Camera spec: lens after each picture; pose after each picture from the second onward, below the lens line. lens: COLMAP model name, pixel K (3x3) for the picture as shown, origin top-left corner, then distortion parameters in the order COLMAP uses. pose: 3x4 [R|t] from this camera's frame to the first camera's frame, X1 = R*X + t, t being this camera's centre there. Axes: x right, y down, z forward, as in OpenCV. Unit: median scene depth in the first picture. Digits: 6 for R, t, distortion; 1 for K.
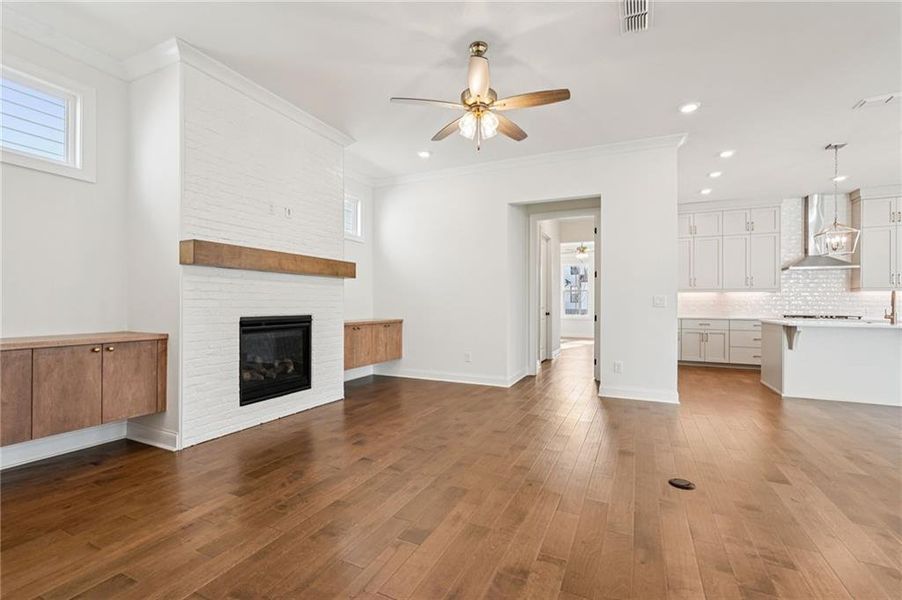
lens RADIAL K [[400.9, 0, 451.7], [0, 400.9, 299.0], [0, 0, 1]] dist [-0.012476, 0.007592]
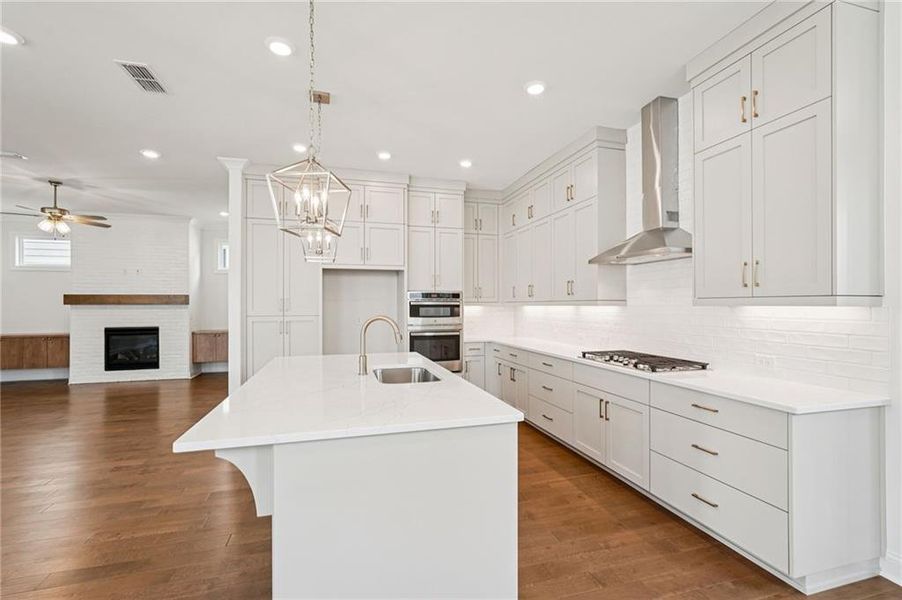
lens RADIAL K [[402.0, 0, 450.1], [0, 402.0, 302.6], [0, 0, 1]] dist [-0.009389, 0.005897]
pose [[0.653022, -0.012600, -0.757234, 1.812120], [0.017236, 0.999850, -0.001773, -0.041155], [0.757143, -0.011894, 0.653141, 0.819730]]
